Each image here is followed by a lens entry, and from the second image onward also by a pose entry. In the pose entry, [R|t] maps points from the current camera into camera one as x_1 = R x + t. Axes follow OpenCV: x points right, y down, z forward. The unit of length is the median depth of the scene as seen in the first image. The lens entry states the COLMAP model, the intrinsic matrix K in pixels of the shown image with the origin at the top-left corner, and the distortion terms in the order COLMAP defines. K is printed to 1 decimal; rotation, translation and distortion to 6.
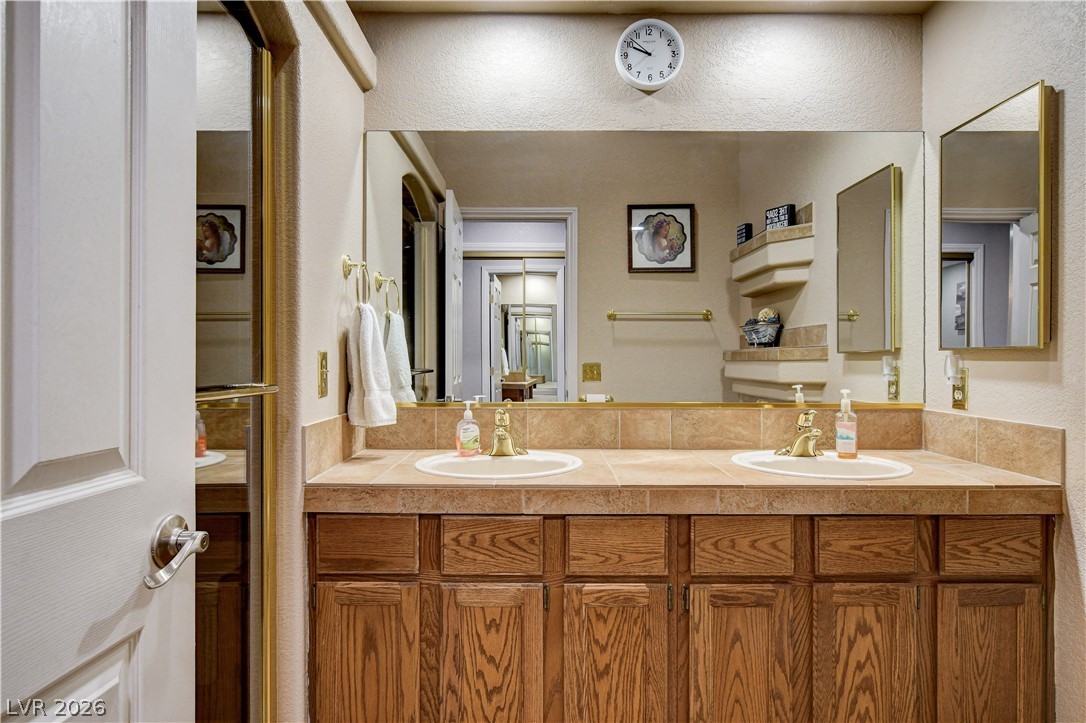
lens RADIAL K [[621.1, 0, 543.1], [0, 621.1, 359.4], [0, 0, 1]] dist [-0.008231, 0.003385]
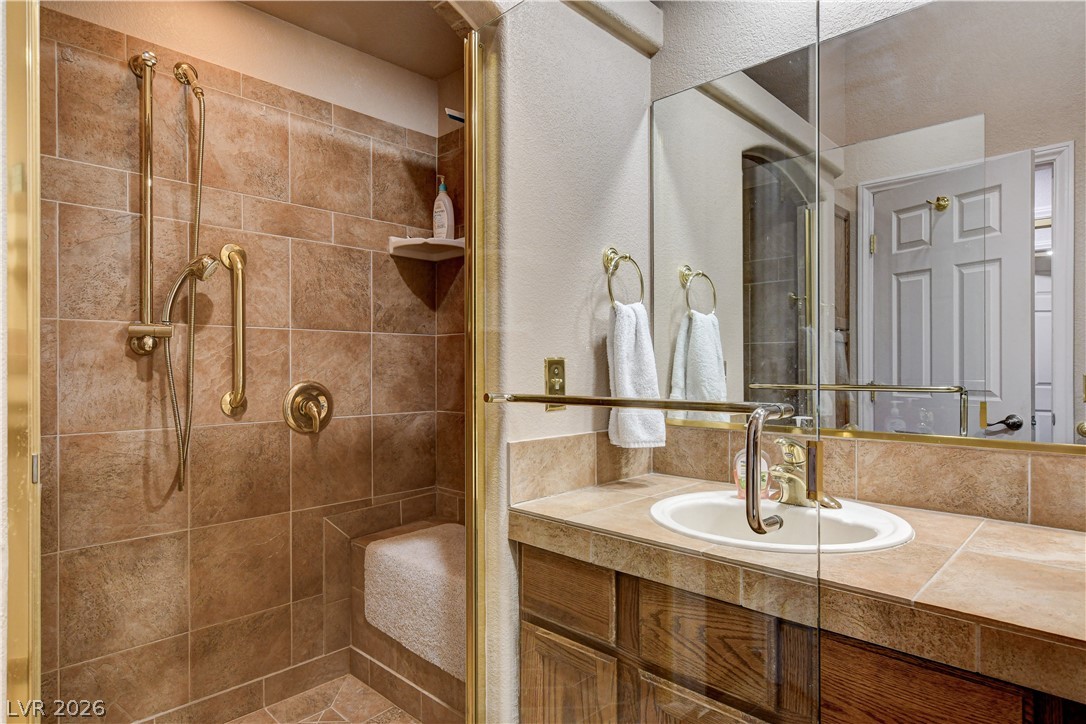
lens RADIAL K [[602.4, 0, 543.3], [0, 602.4, 368.9], [0, 0, 1]] dist [-0.004859, 0.000825]
pose [[0.726236, -0.001963, -0.687443, 0.201545], [0.002020, 0.999998, -0.000722, 0.001976], [0.687443, -0.000864, 0.726238, 0.329346]]
